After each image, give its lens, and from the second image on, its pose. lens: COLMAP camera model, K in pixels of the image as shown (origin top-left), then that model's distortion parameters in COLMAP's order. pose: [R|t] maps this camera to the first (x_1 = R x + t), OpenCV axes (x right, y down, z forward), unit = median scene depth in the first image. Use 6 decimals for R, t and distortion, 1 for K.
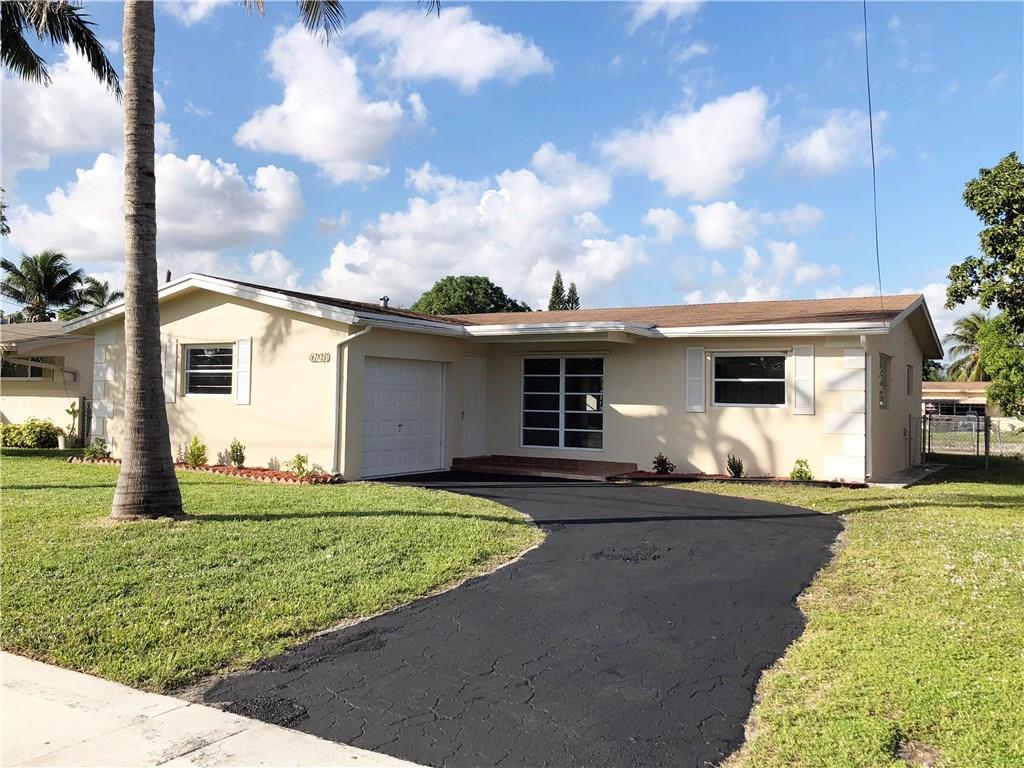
lens RADIAL K [[897.8, 0, 514.1], [0, 897.8, 382.8], [0, 0, 1]] dist [0.030269, -0.022652]
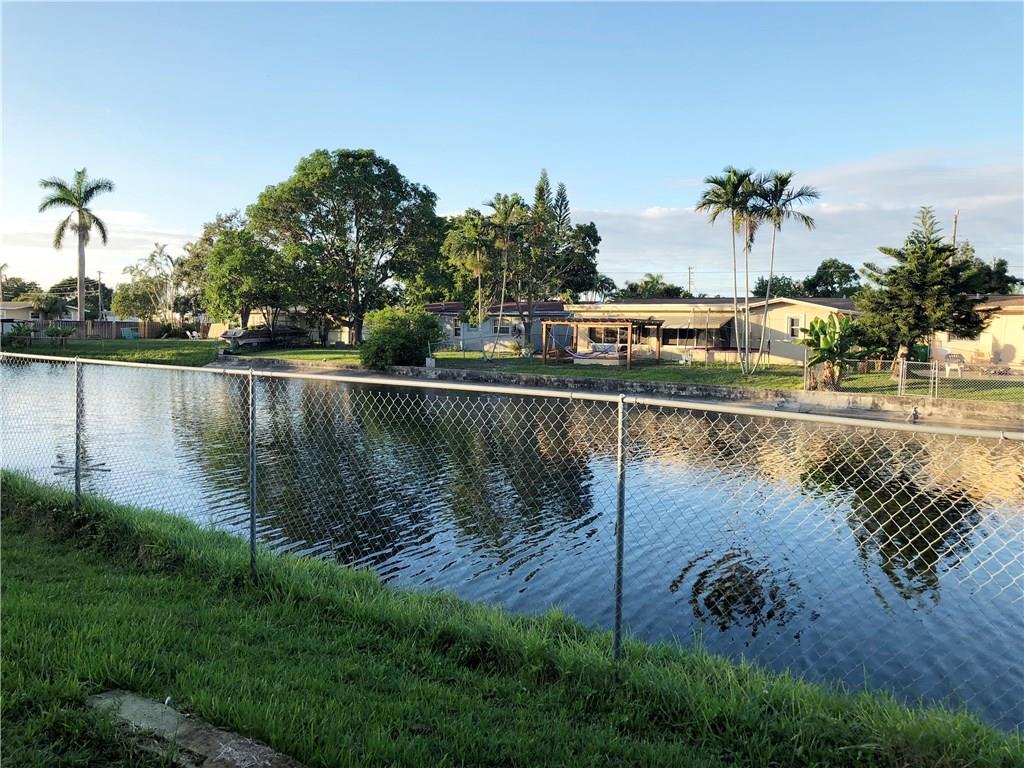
lens RADIAL K [[838.0, 0, 484.6], [0, 838.0, 387.6], [0, 0, 1]] dist [0.028139, -0.033331]
pose [[0.994237, 0.010274, -0.106709, 0.670608], [-0.000225, 0.995595, 0.093758, 0.035741], [0.107203, -0.093194, 0.989860, 1.714786]]
